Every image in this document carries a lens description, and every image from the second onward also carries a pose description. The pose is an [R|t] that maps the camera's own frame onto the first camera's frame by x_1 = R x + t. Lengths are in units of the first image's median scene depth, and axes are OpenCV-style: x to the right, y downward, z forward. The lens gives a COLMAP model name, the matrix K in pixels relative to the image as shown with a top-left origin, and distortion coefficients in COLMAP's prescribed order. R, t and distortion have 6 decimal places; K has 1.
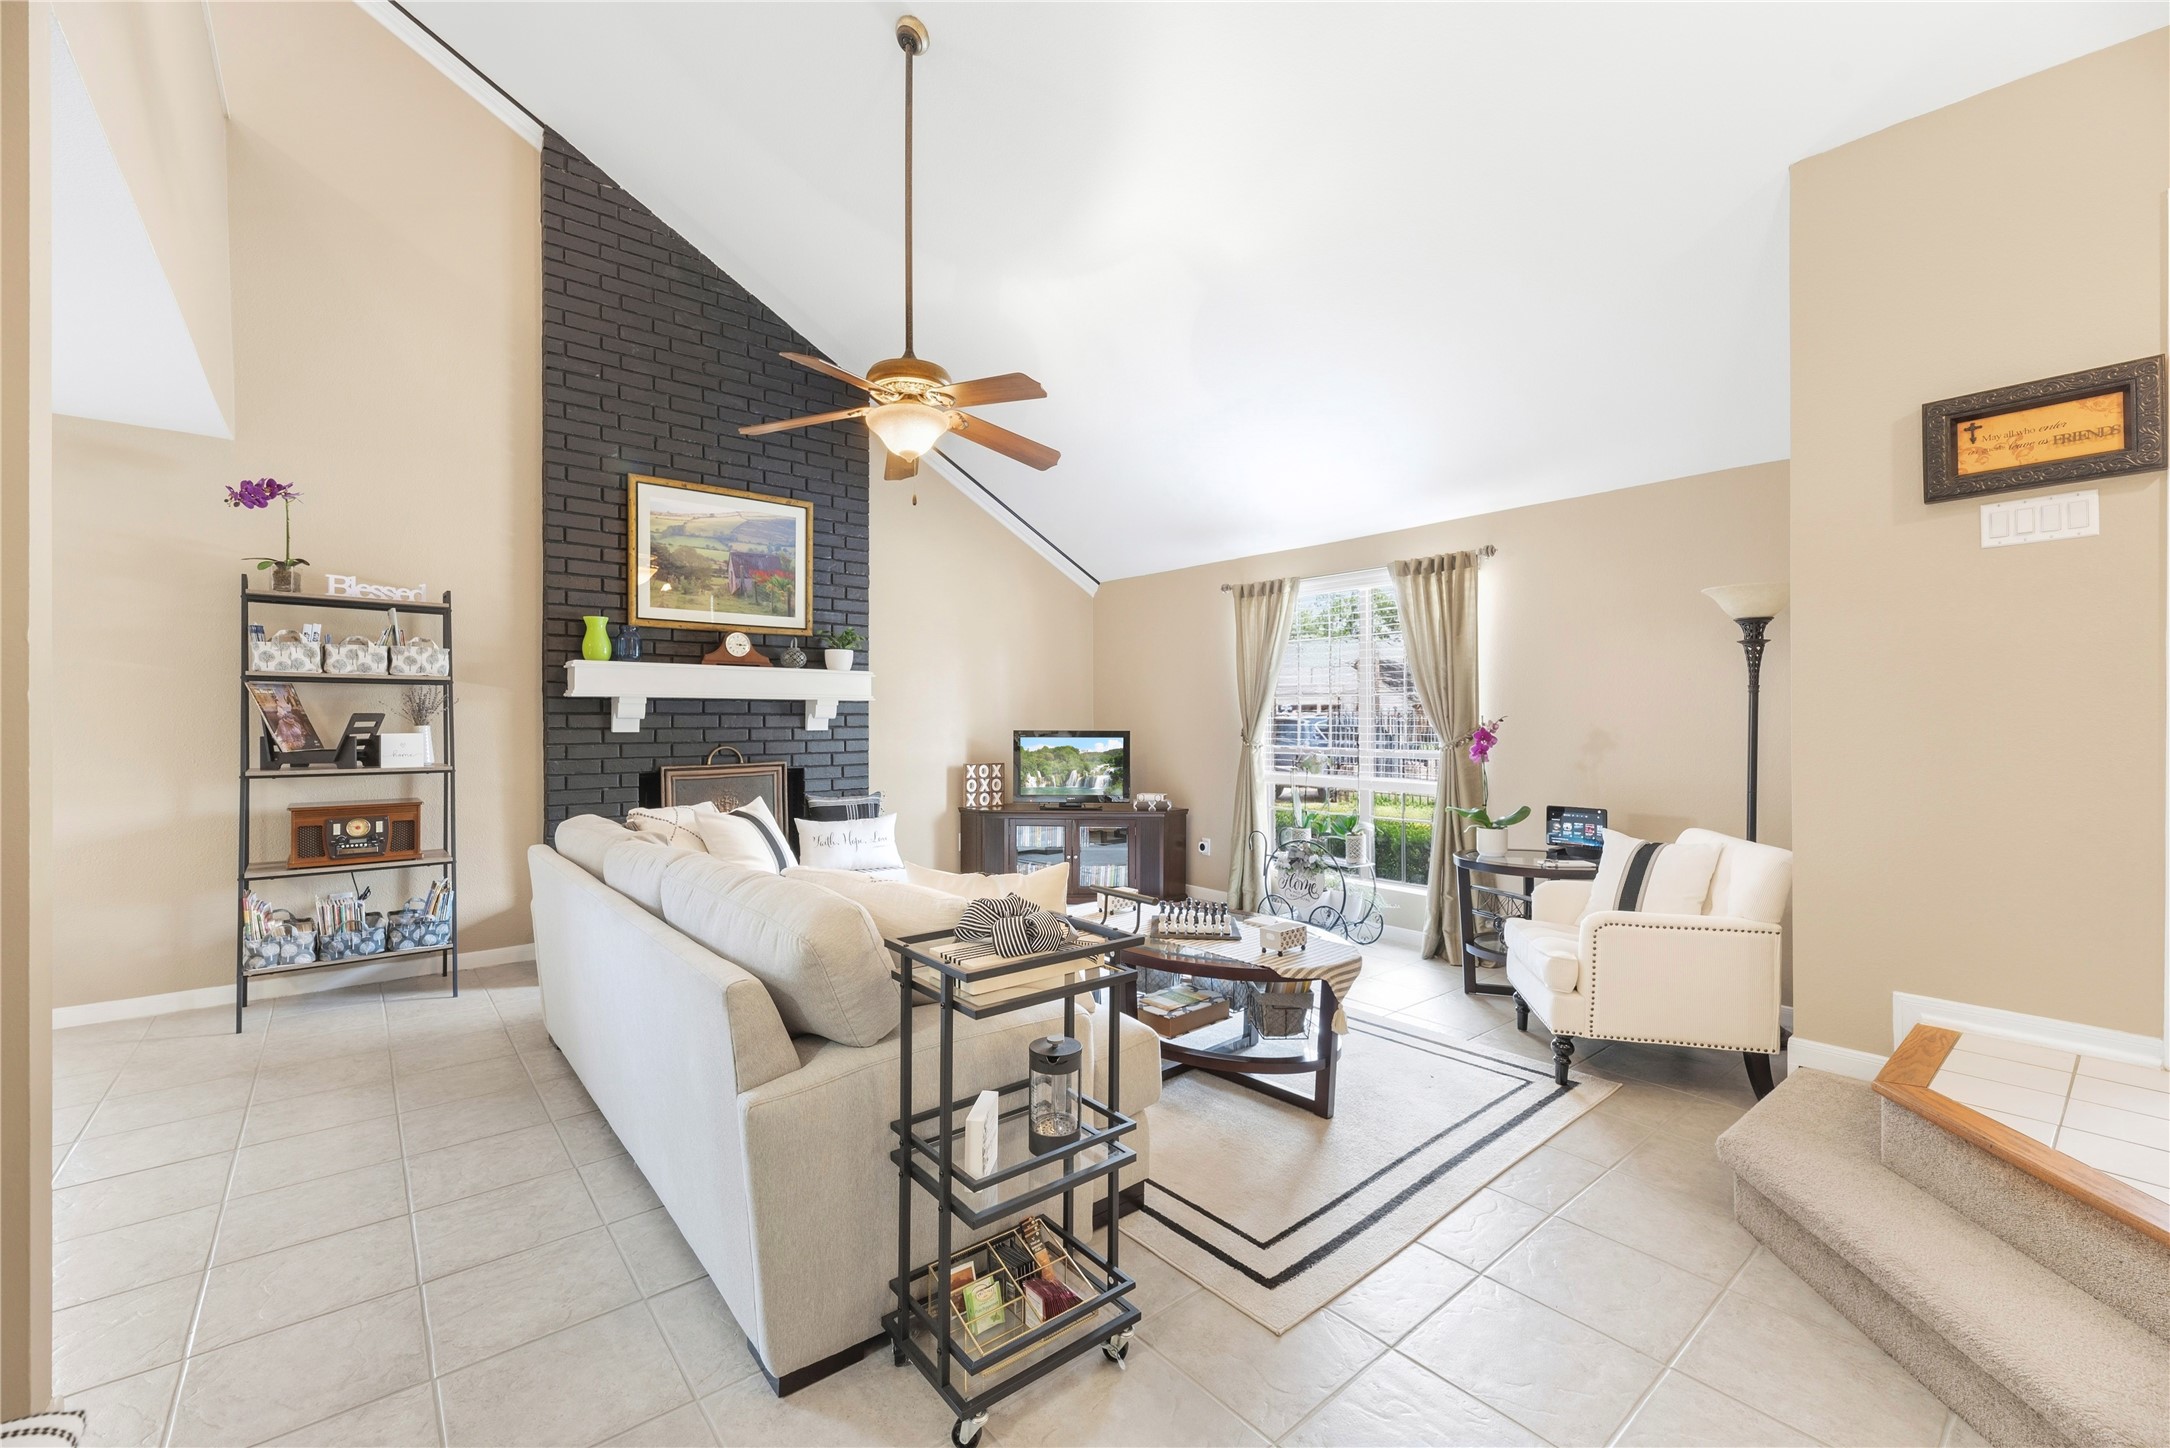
lens RADIAL K [[881.0, 0, 1087.3], [0, 881.0, 723.5], [0, 0, 1]] dist [-0.000238, -0.000625]
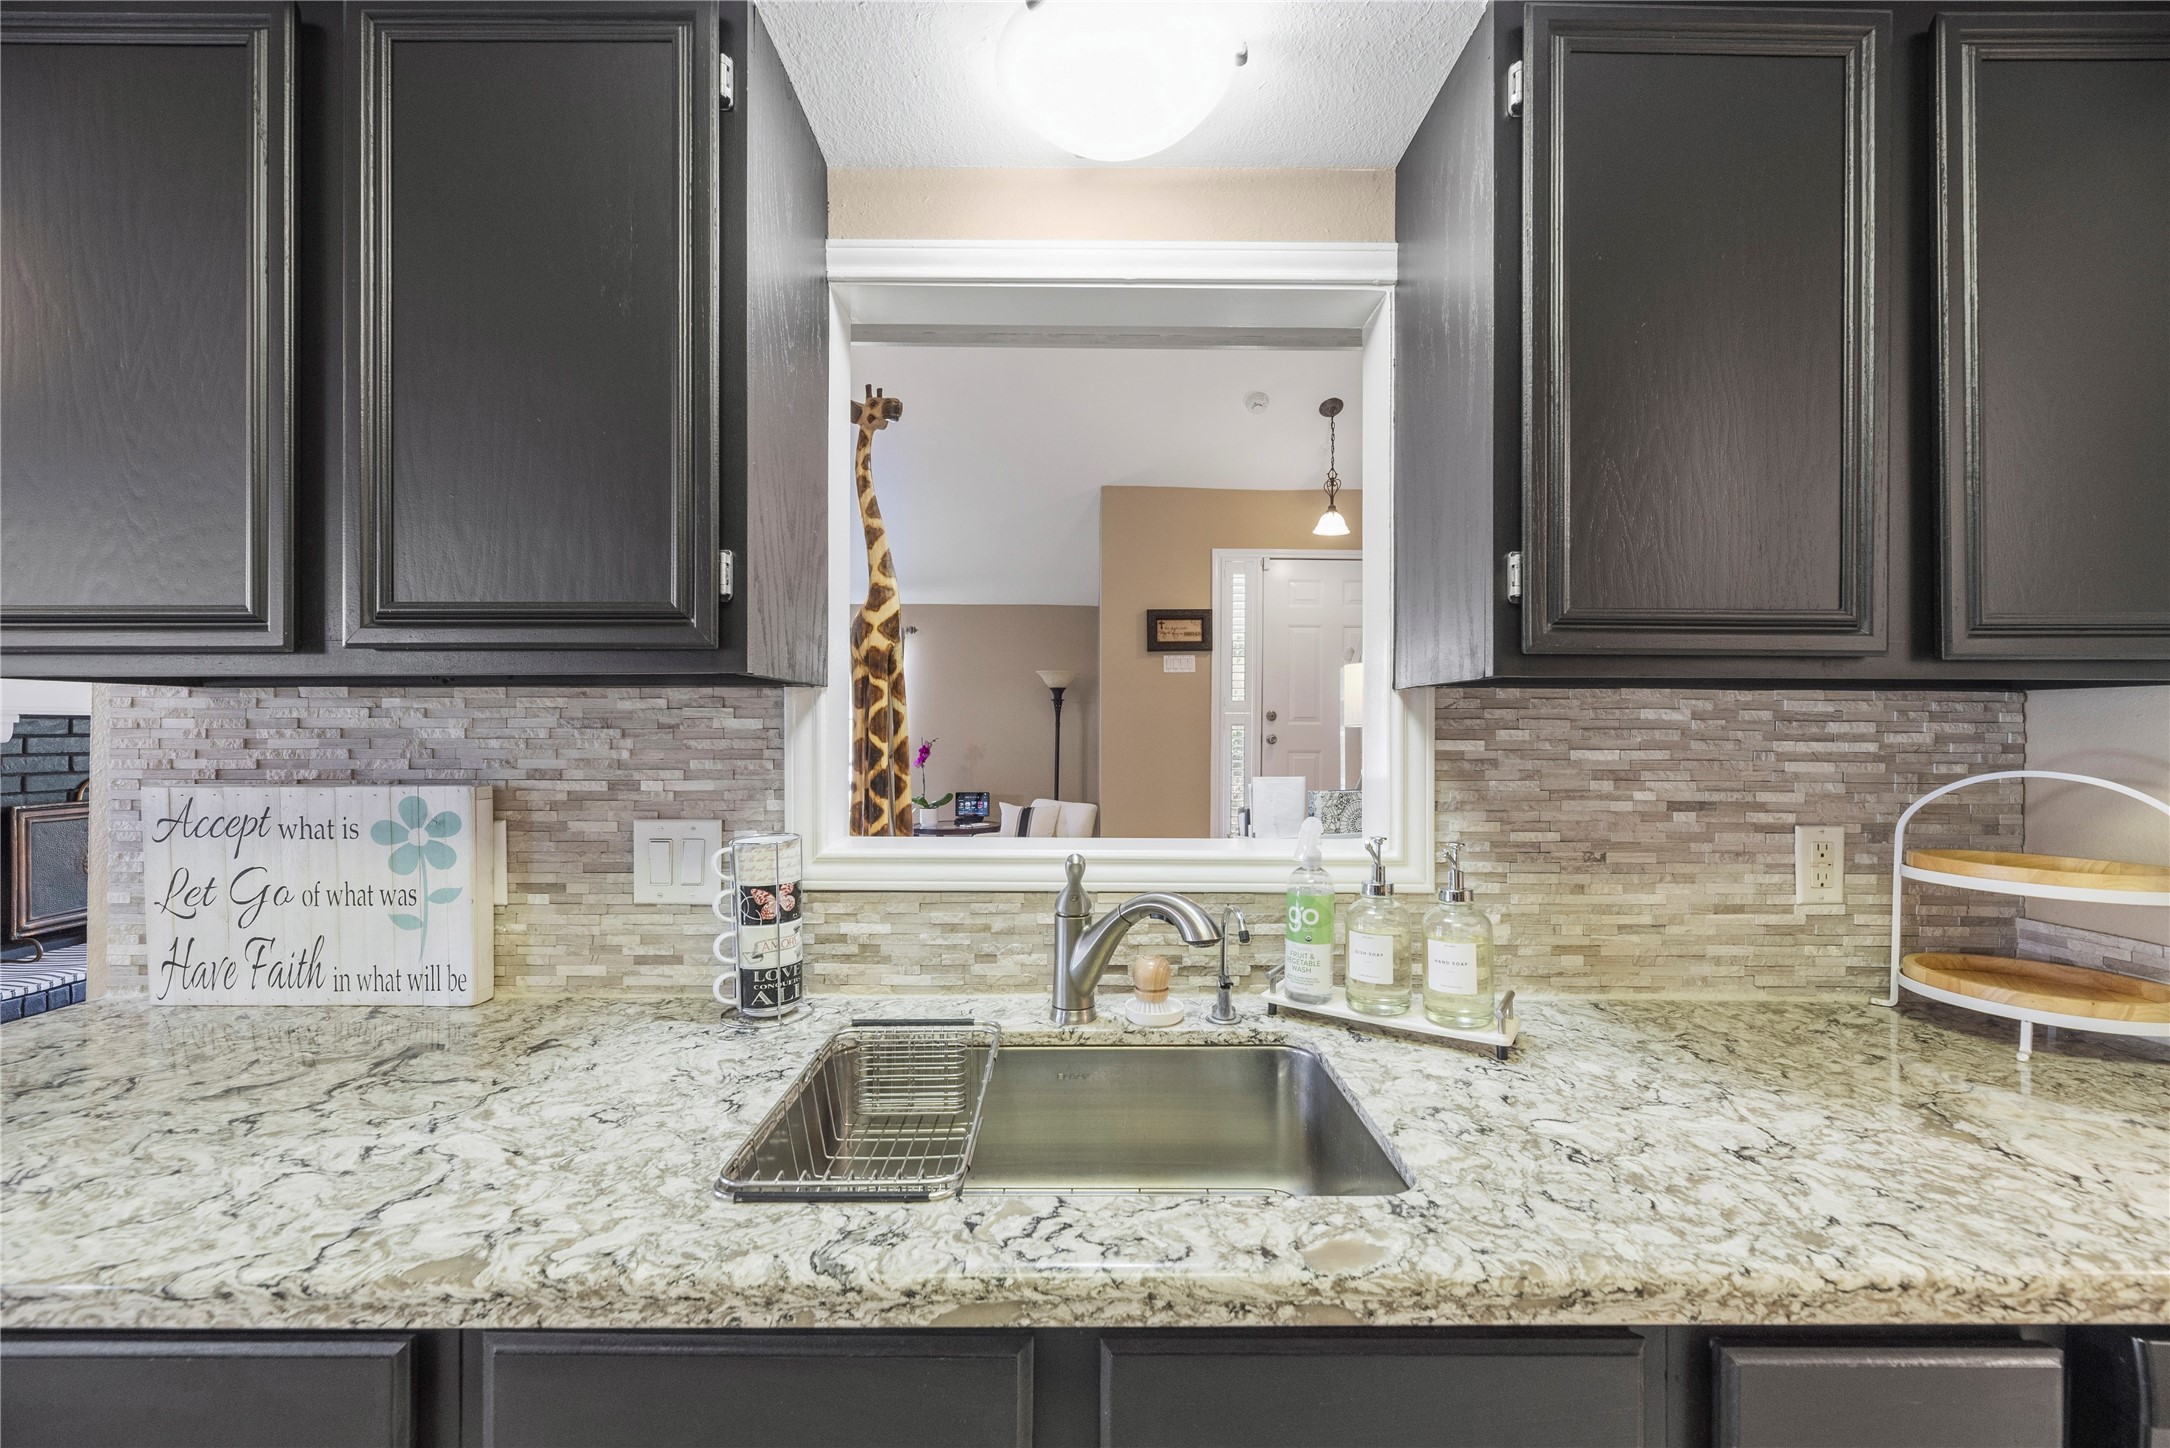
lens RADIAL K [[881.0, 0, 1071.4], [0, 881.0, 725.9], [0, 0, 1]] dist [-0.000238, -0.000625]
pose [[0.630632, 0.006959, 0.776051, -0.680236], [-0.002579, 0.999973, -0.006872, -0.022191], [-0.776078, 0.002332, 0.630633, -0.223863]]
